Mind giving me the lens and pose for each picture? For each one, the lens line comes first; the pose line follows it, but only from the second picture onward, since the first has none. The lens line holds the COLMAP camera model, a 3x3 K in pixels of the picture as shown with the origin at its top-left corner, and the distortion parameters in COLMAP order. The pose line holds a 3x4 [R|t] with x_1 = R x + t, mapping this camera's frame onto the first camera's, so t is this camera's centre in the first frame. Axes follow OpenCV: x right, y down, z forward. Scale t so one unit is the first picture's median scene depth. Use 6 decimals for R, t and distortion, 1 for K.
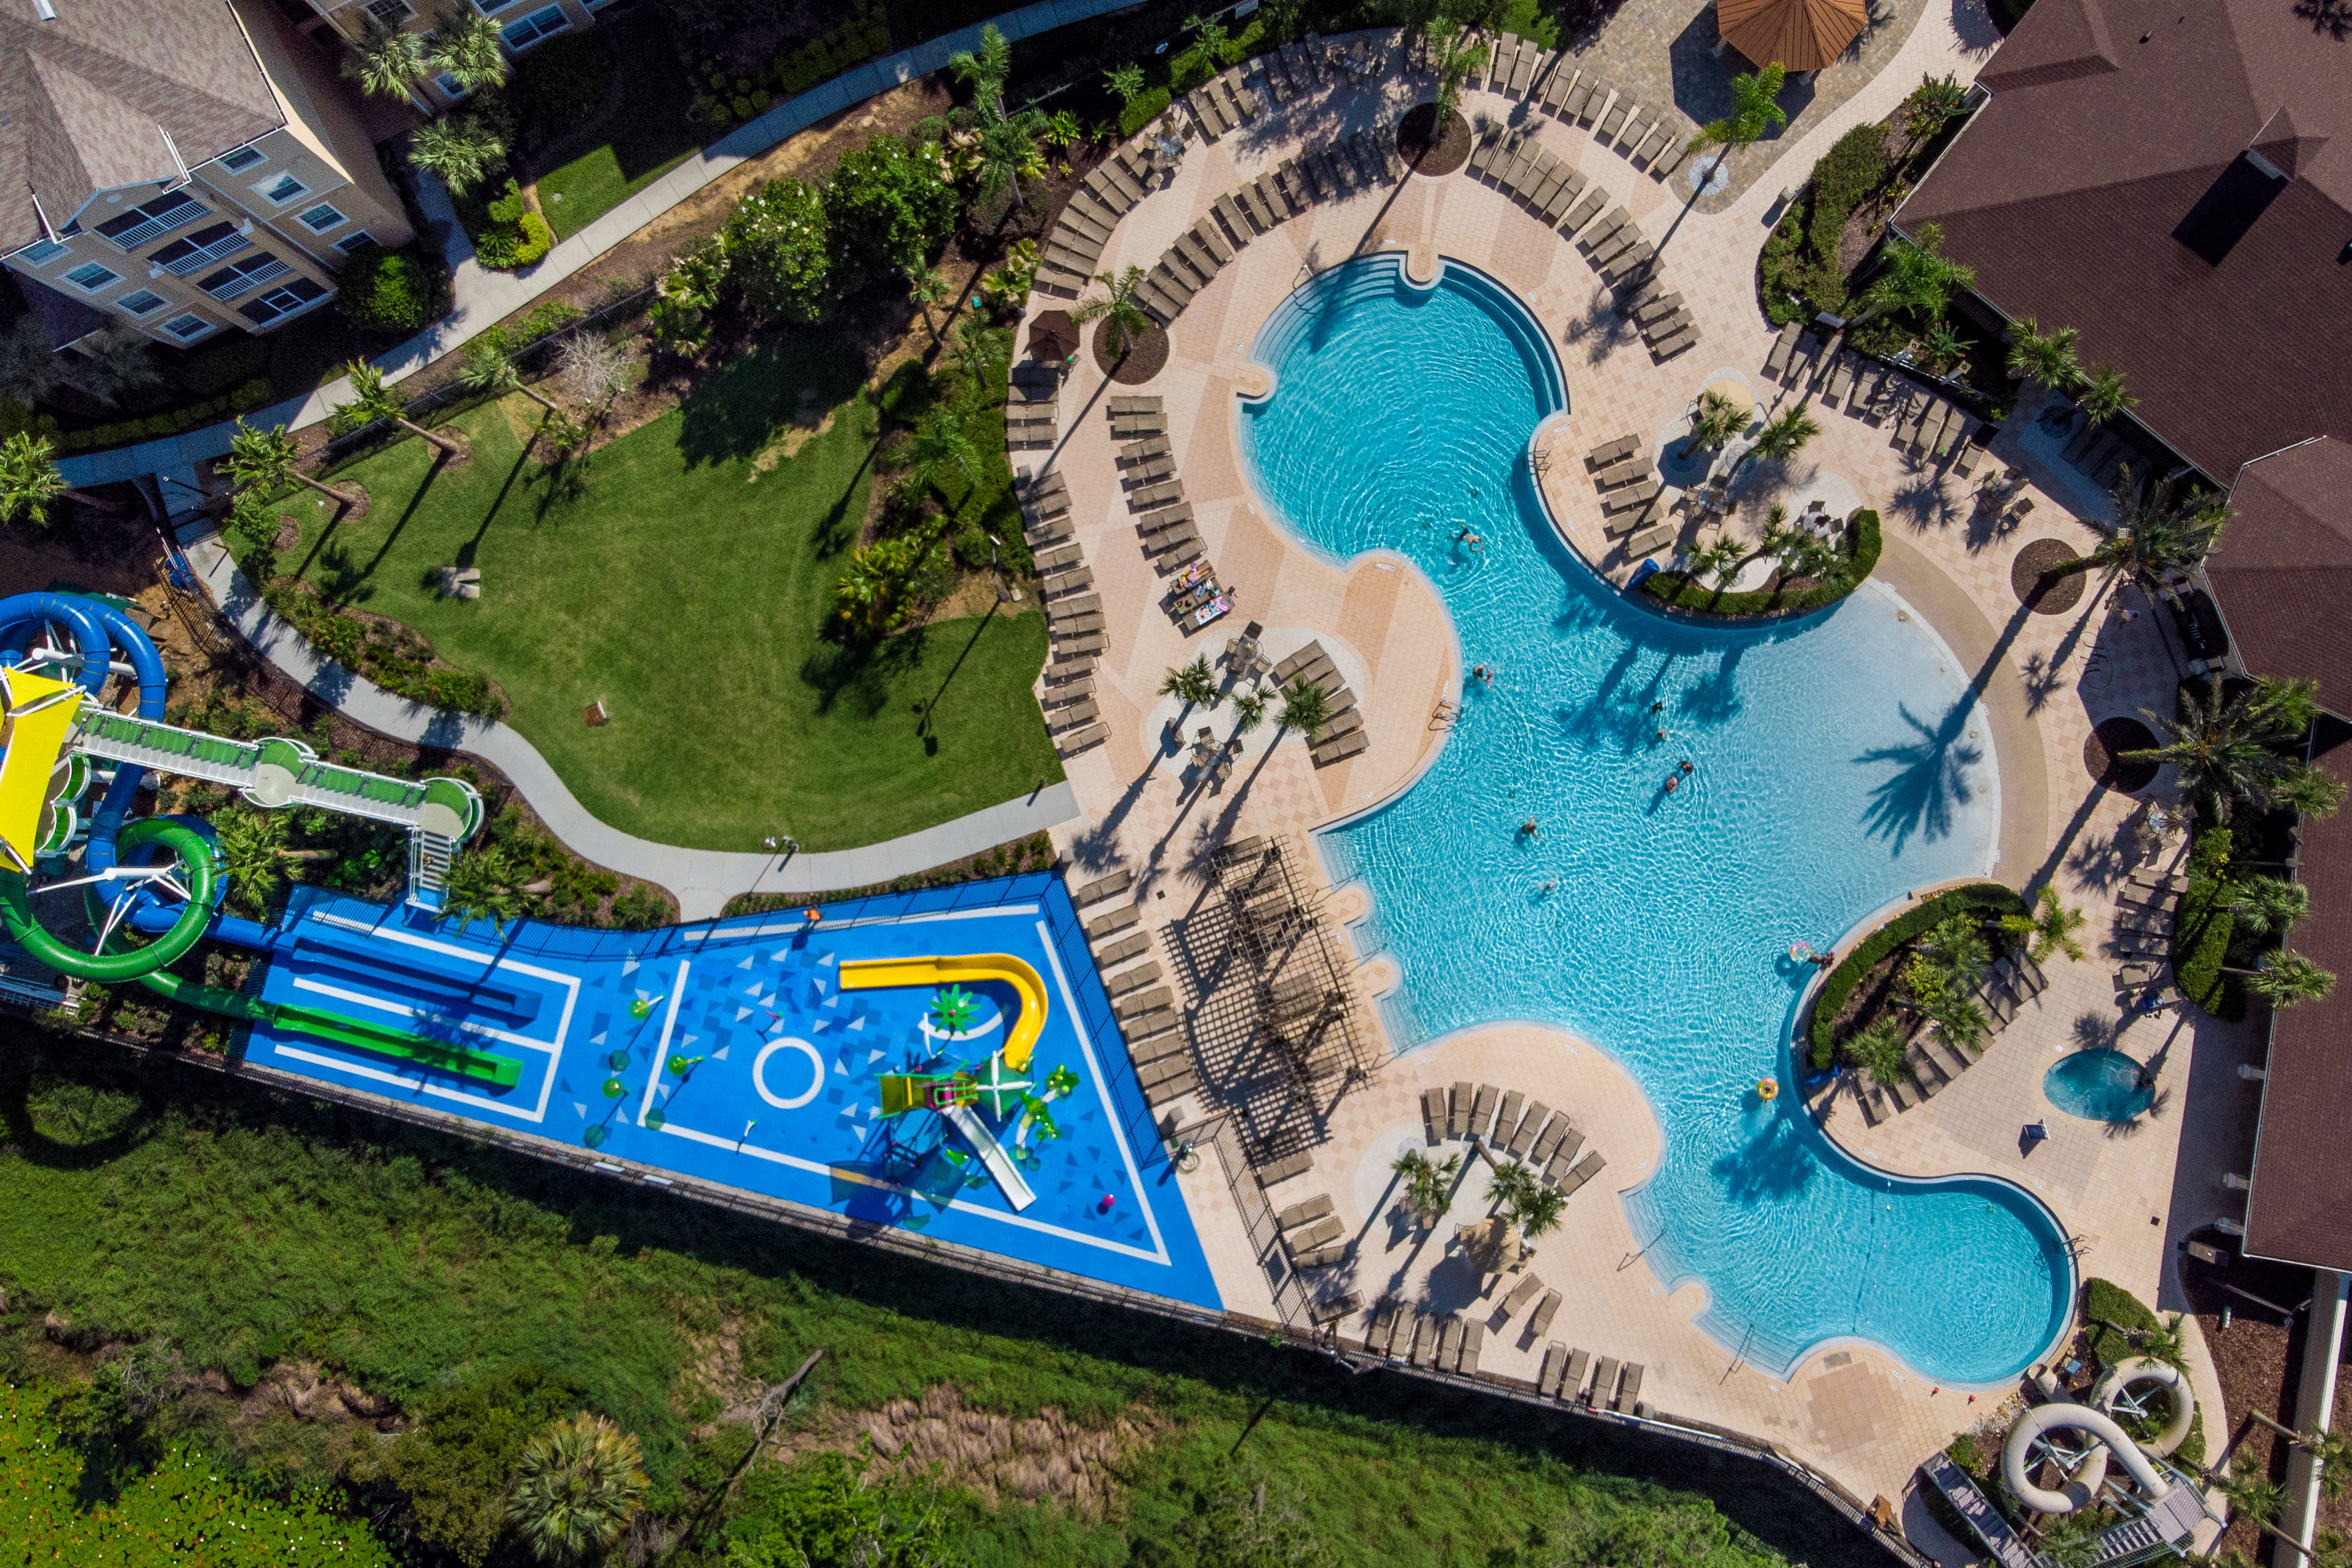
lens RADIAL K [[2027.9, 0, 1182.2], [0, 2027.9, 771.8], [0, 0, 1]] dist [0.002201, -0.013203]
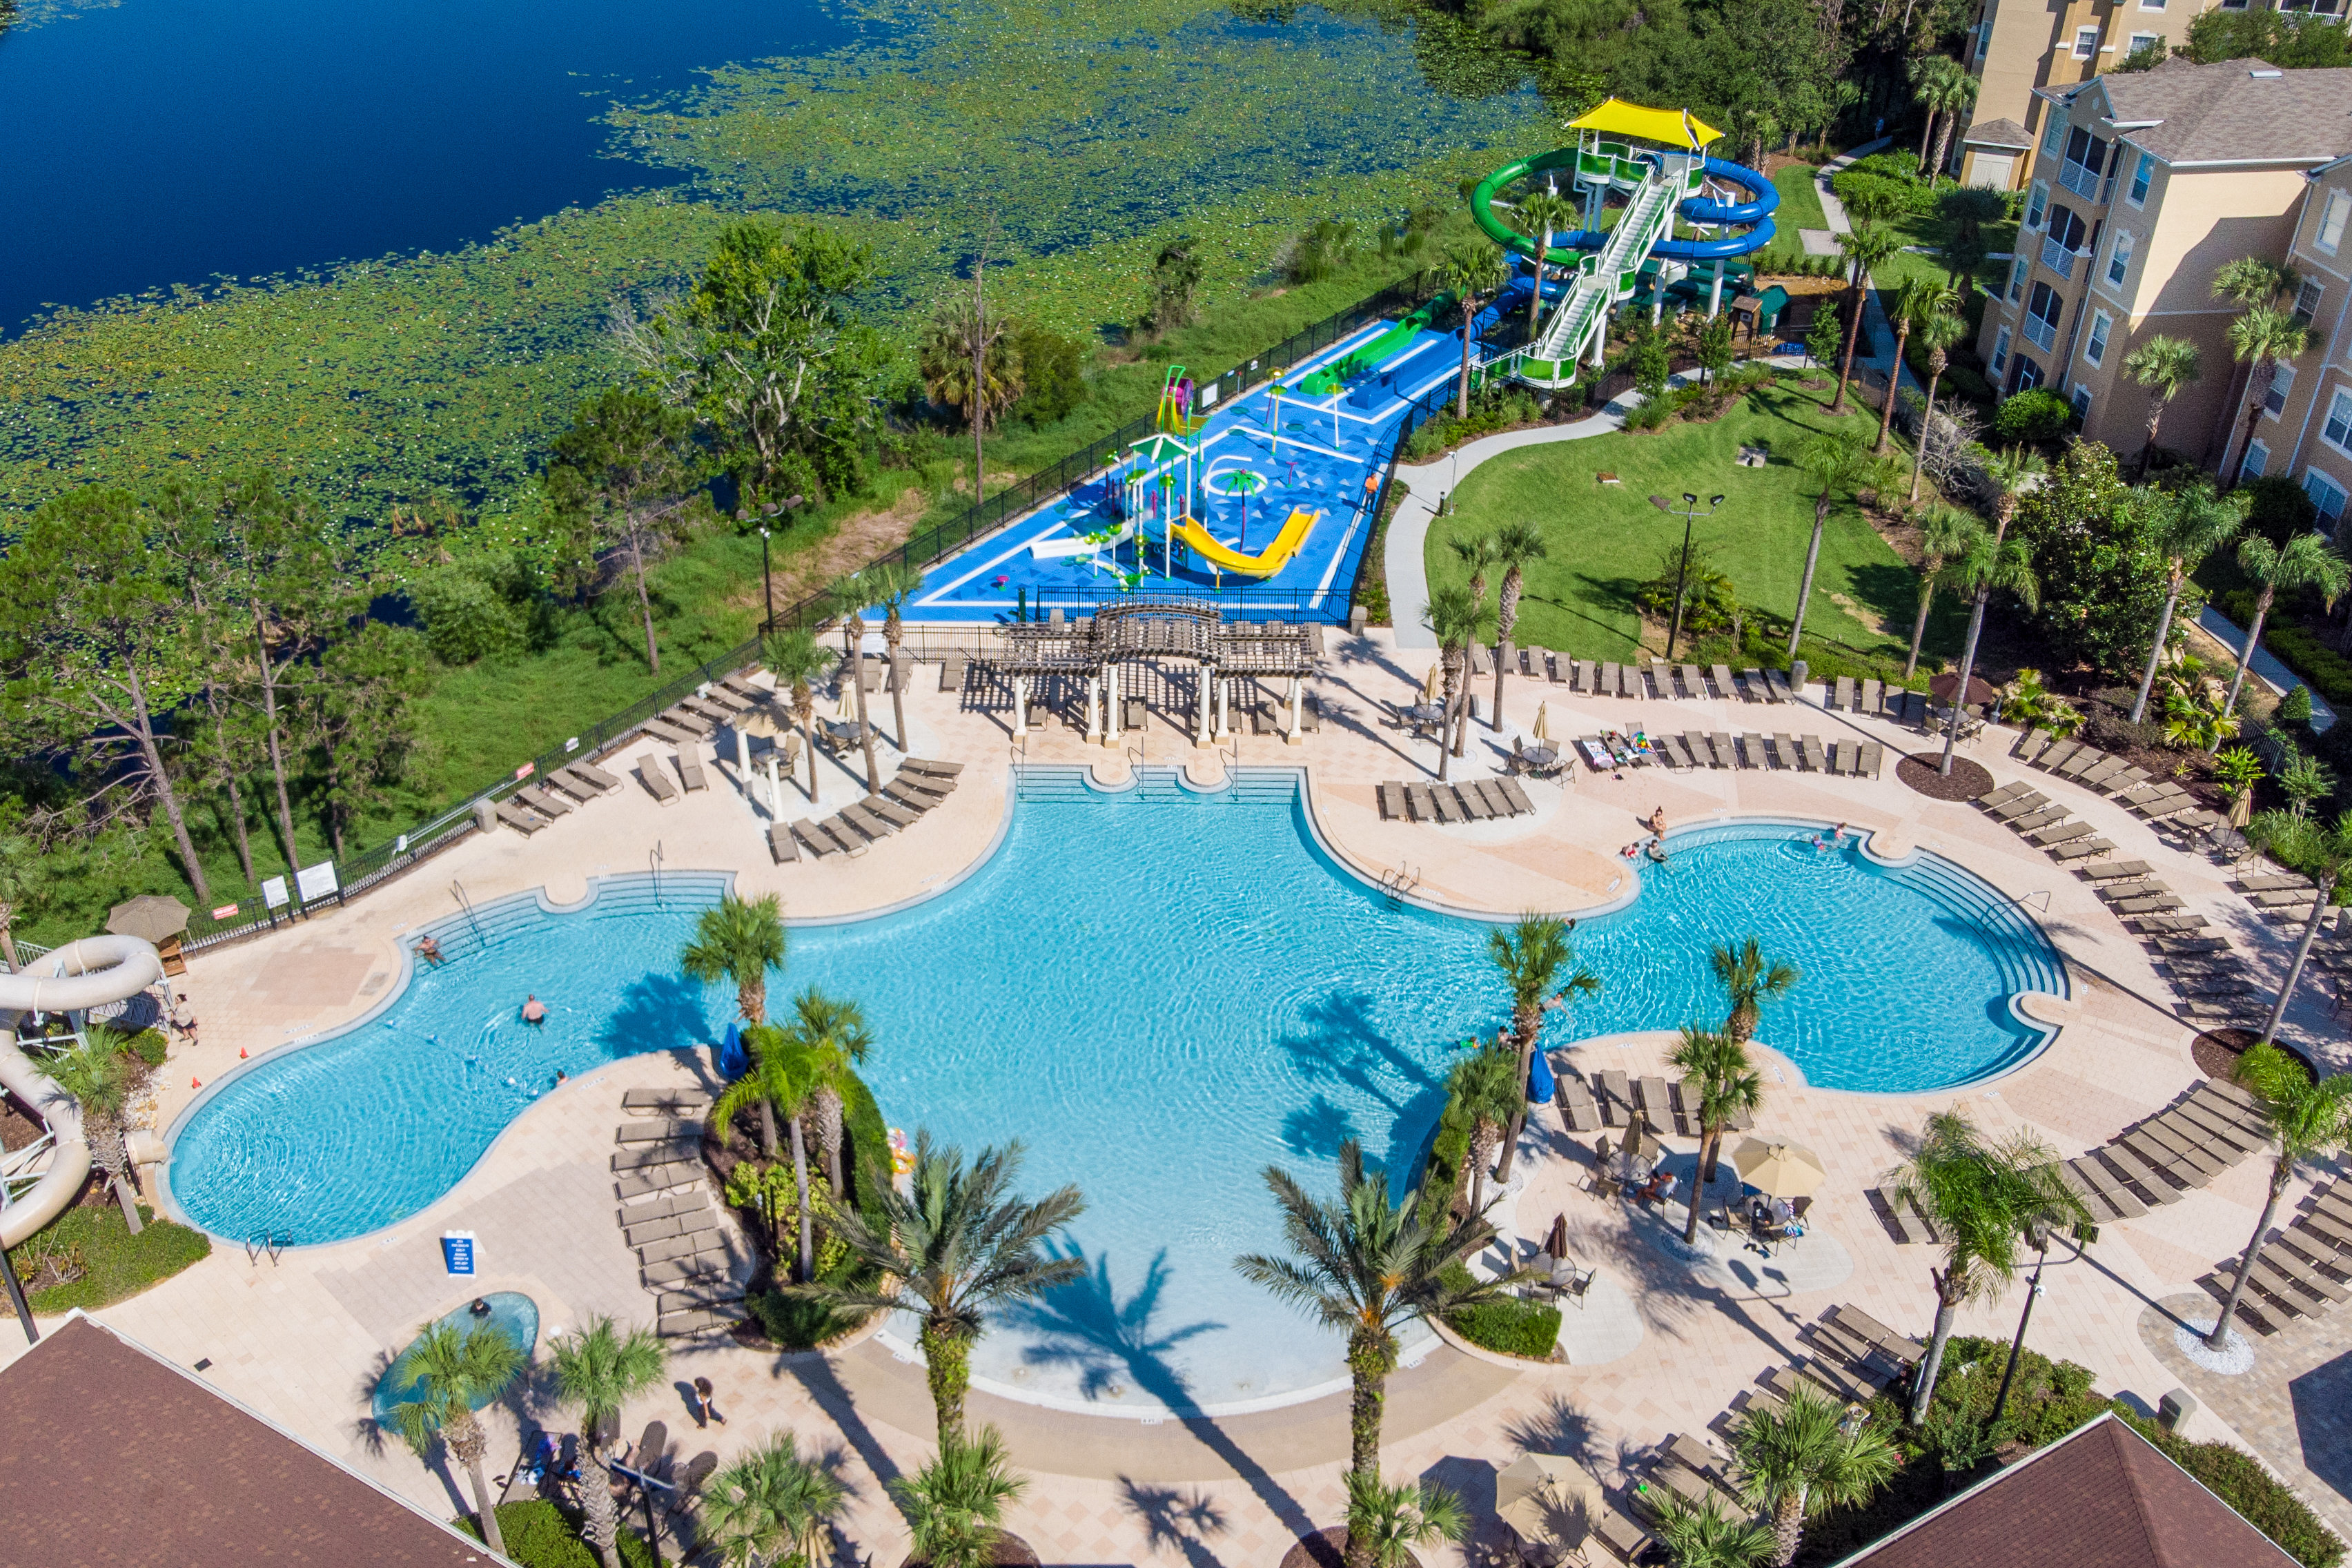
lens RADIAL K [[2027.9, 0, 1182.2], [0, 2027.9, 771.8], [0, 0, 1]] dist [0.002201, -0.013203]
pose [[-0.341795, 0.513728, -0.786931, 0.726271], [-0.938216, -0.138323, 0.317203, -0.183289], [0.054106, 0.846729, 0.529266, 0.561096]]
